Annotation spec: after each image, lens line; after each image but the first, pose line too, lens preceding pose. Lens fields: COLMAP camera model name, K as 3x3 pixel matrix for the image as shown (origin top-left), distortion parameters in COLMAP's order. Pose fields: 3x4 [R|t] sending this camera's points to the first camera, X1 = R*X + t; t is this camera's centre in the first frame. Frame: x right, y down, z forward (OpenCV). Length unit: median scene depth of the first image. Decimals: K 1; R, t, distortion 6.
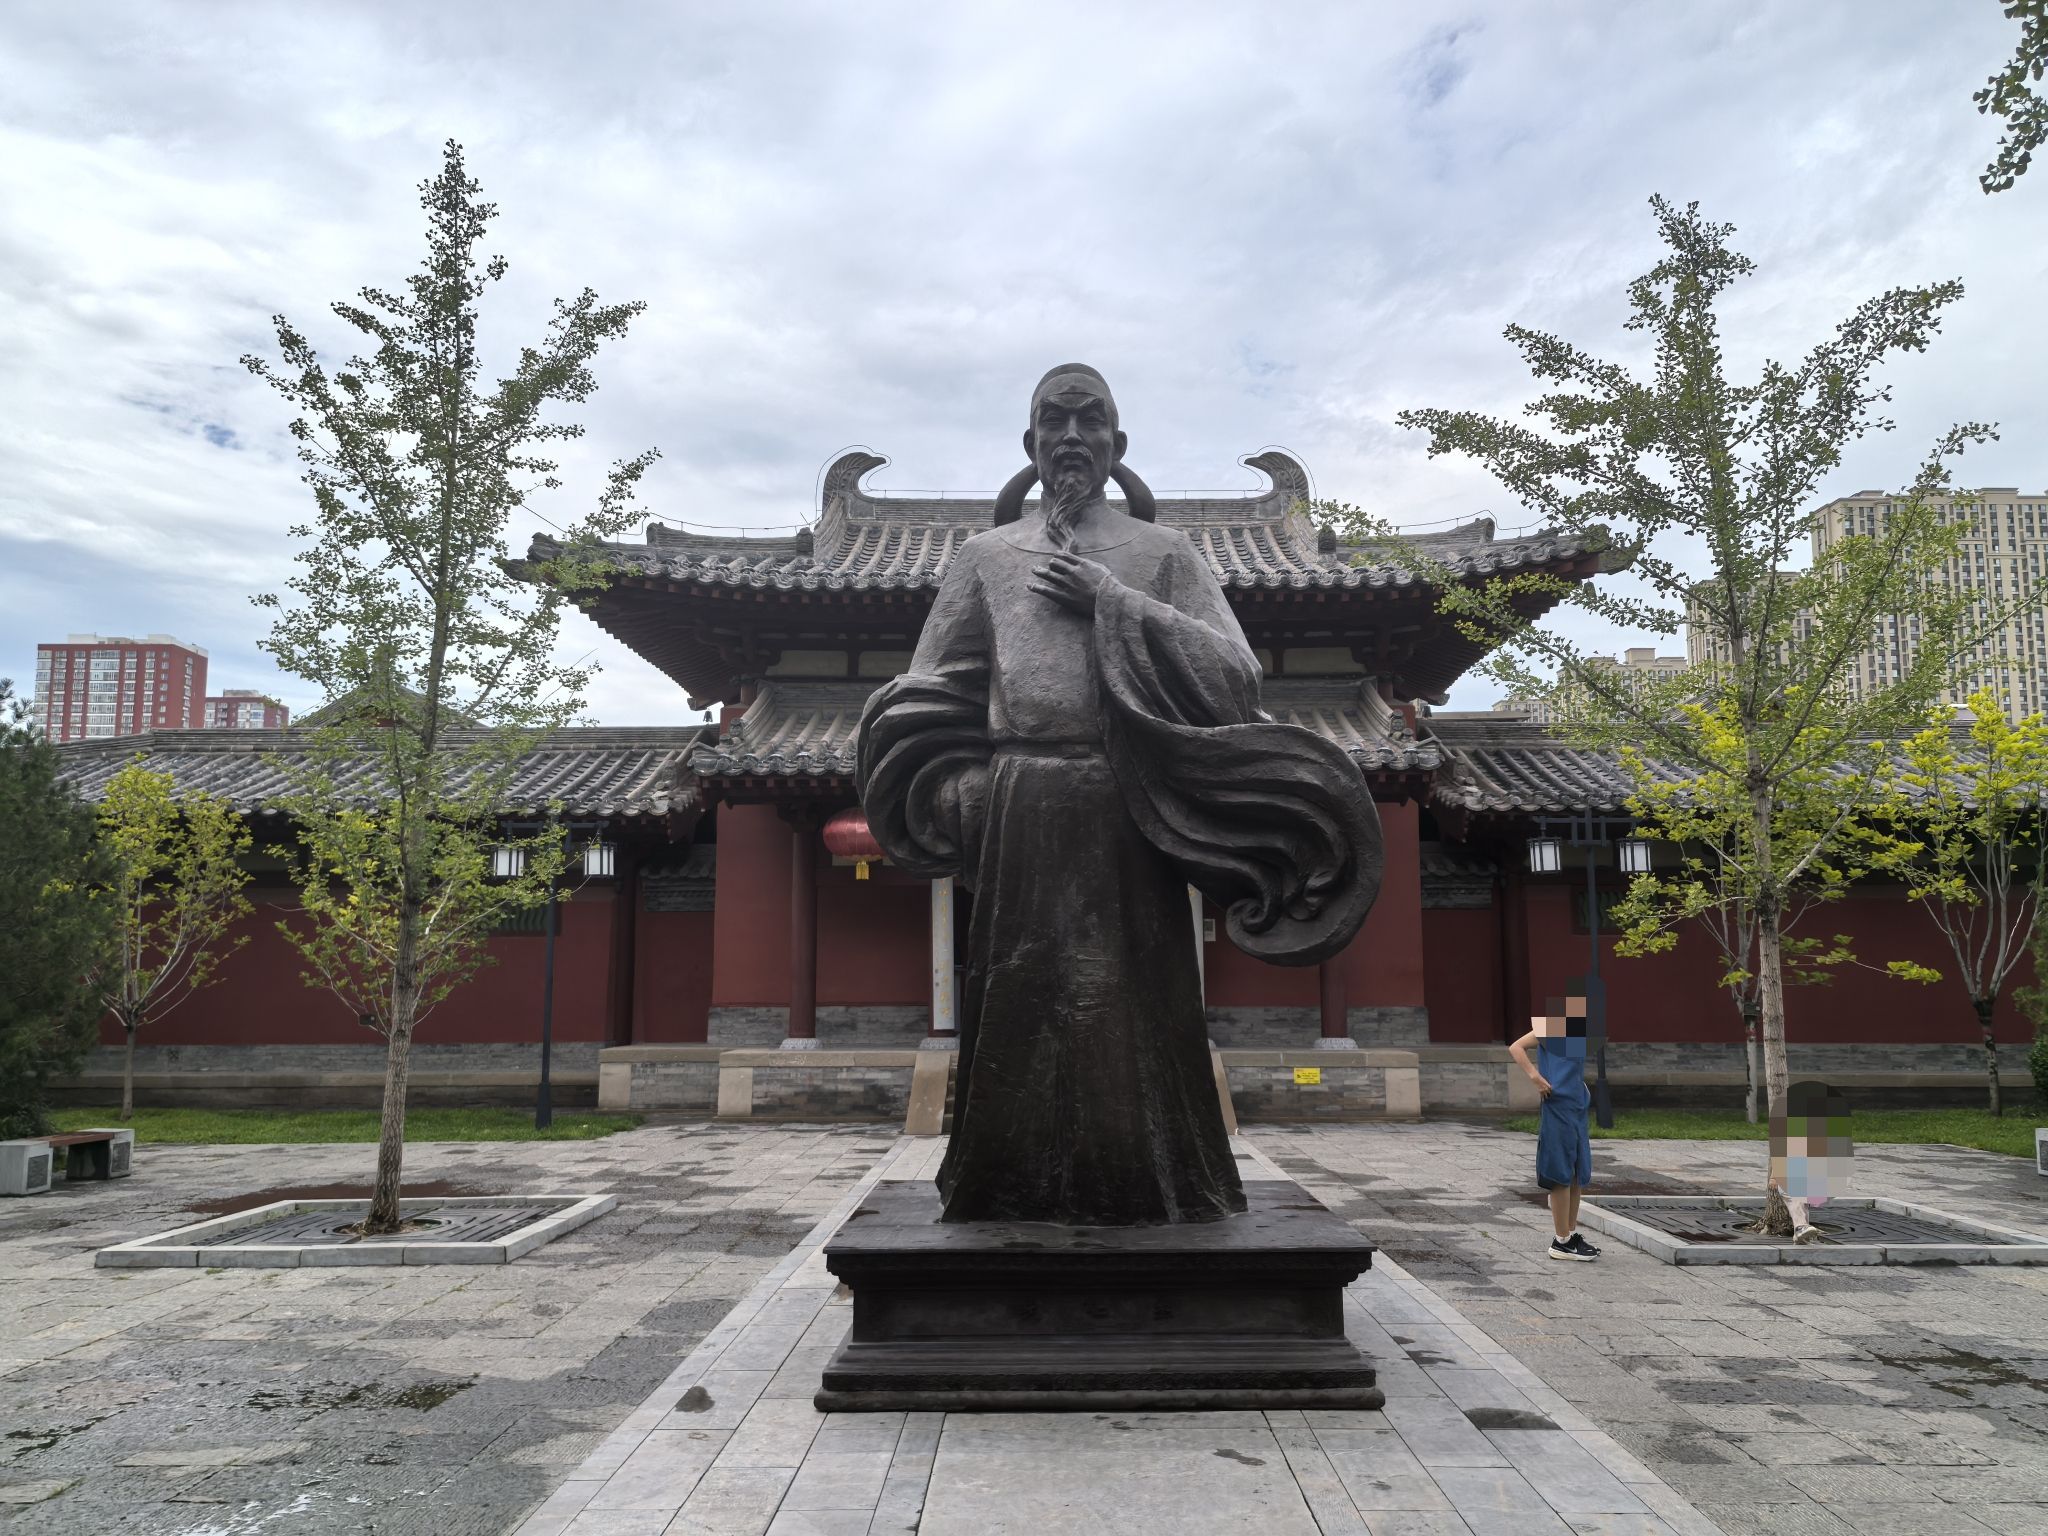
lens RADIAL K [[1585.4, 0, 1024.0], [0, 1585.4, 768.0], [0, 0, 1]] dist [-0.002466, -0.000643]
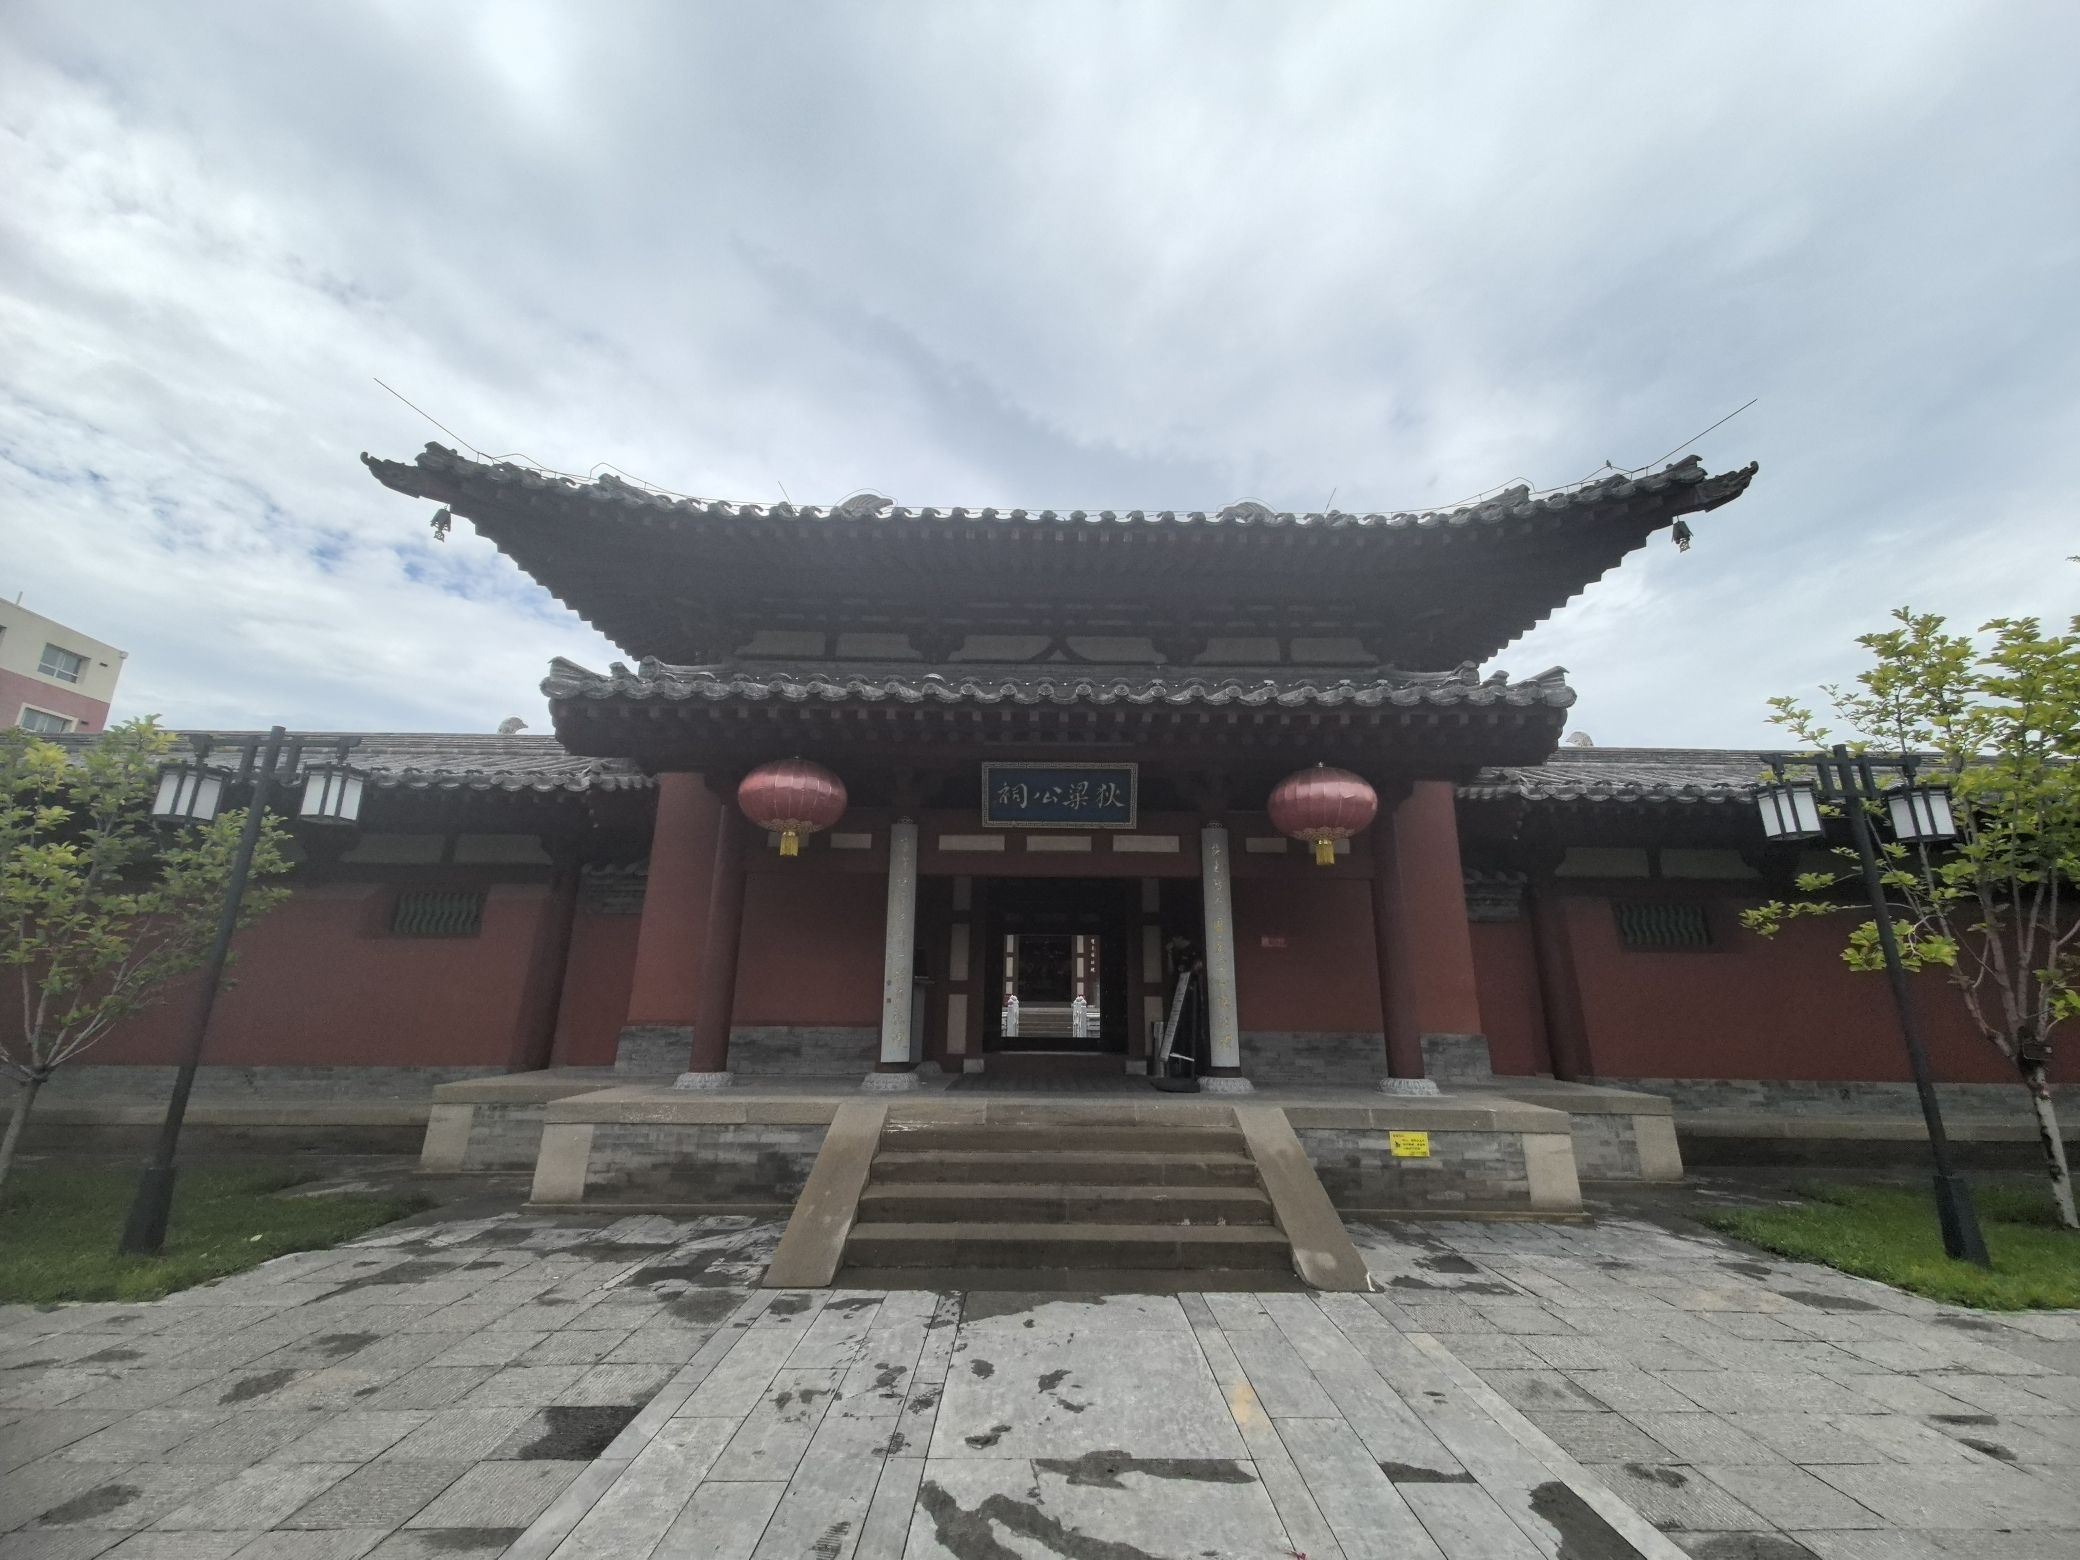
lens RADIAL K [[796.3, 0, 1040.0], [0, 796.3, 780.0], [0, 0, 1]] dist [0.003682, 0.000173]
pose [[0.999732, 0.016276, 0.016482, 0.010031], [-0.013931, 0.990937, -0.133607, 0.081571], [-0.018507, 0.133341, 0.990897, 0.603609]]
